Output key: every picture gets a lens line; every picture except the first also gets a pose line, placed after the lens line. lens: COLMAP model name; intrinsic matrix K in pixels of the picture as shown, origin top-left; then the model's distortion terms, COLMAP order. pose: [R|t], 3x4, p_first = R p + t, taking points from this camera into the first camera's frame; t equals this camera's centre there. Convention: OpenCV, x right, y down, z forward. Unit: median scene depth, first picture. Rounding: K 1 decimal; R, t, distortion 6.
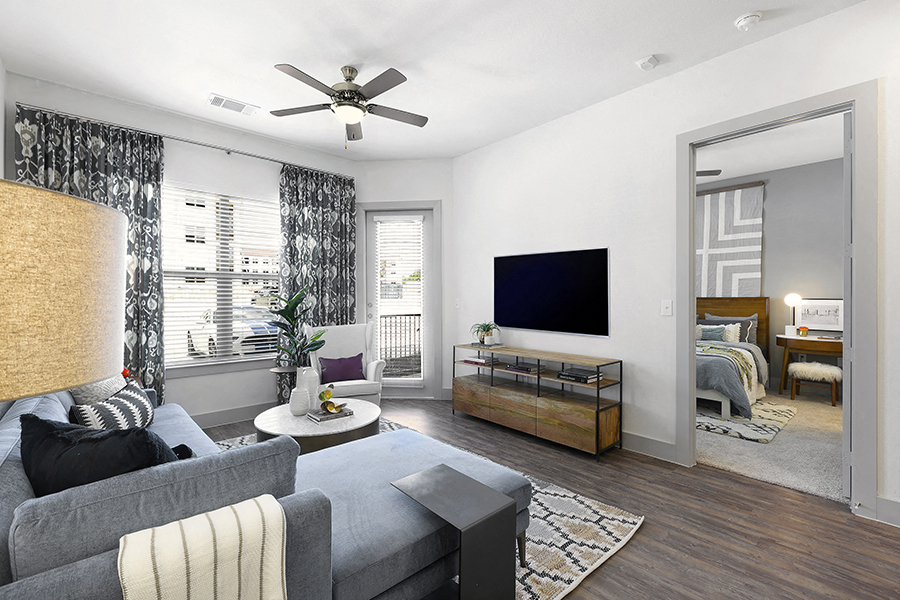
lens RADIAL K [[397.7, 0, 449.3], [0, 397.7, 299.1], [0, 0, 1]] dist [0.003748, -0.001342]
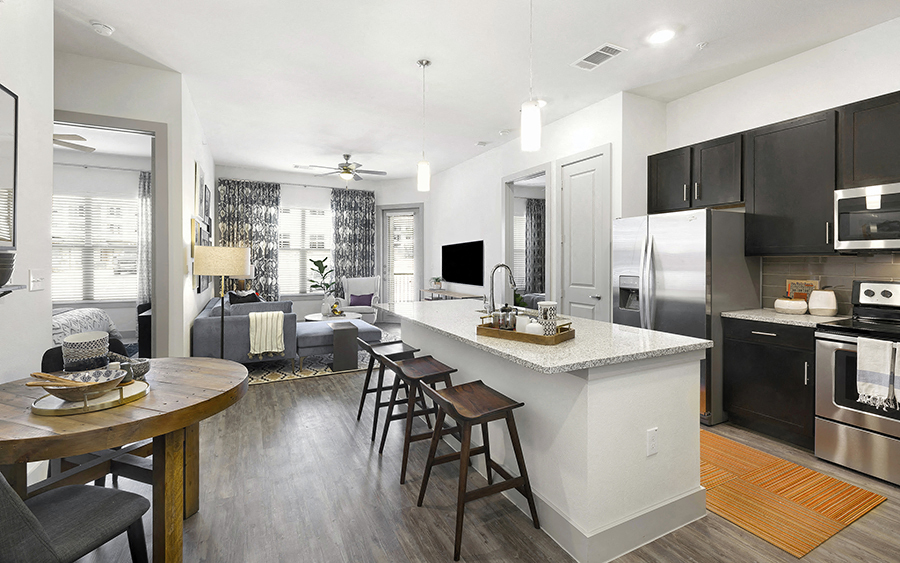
lens RADIAL K [[402.5, 0, 451.9], [0, 402.5, 260.5], [0, 0, 1]] dist [-0.000538, -0.000058]
pose [[0.966978, 0.002183, -0.254849, 0.538554], [-0.003433, 0.999984, -0.004459, -0.002341], [0.254835, 0.005187, 0.966971, -0.598500]]
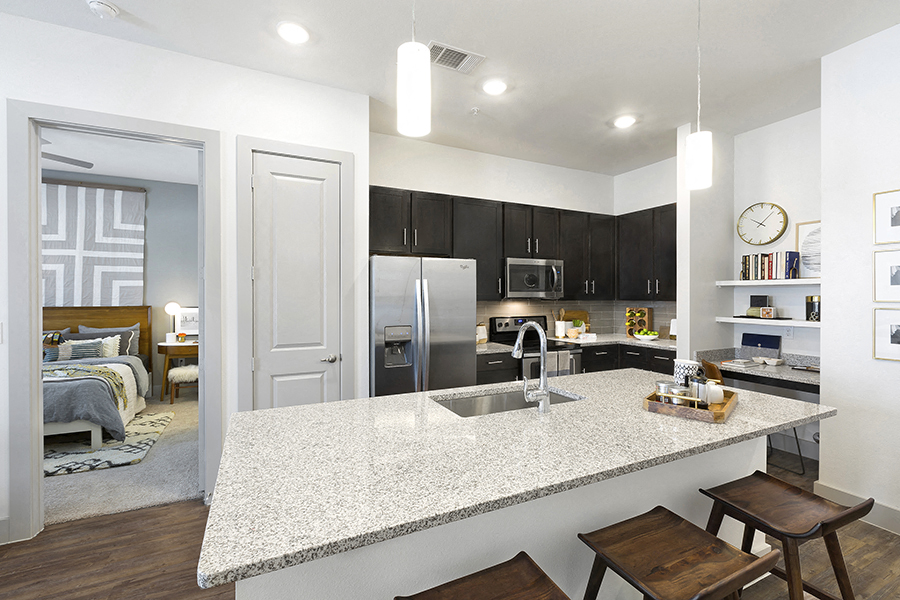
lens RADIAL K [[397.7, 0, 449.2], [0, 397.7, 296.7], [0, 0, 1]] dist [0.003748, -0.001342]
pose [[0.273635, 0.001471, 0.961833, 0.053383], [0.007952, 0.999961, -0.003791, -0.021925], [-0.961801, 0.008686, 0.273612, 0.007736]]
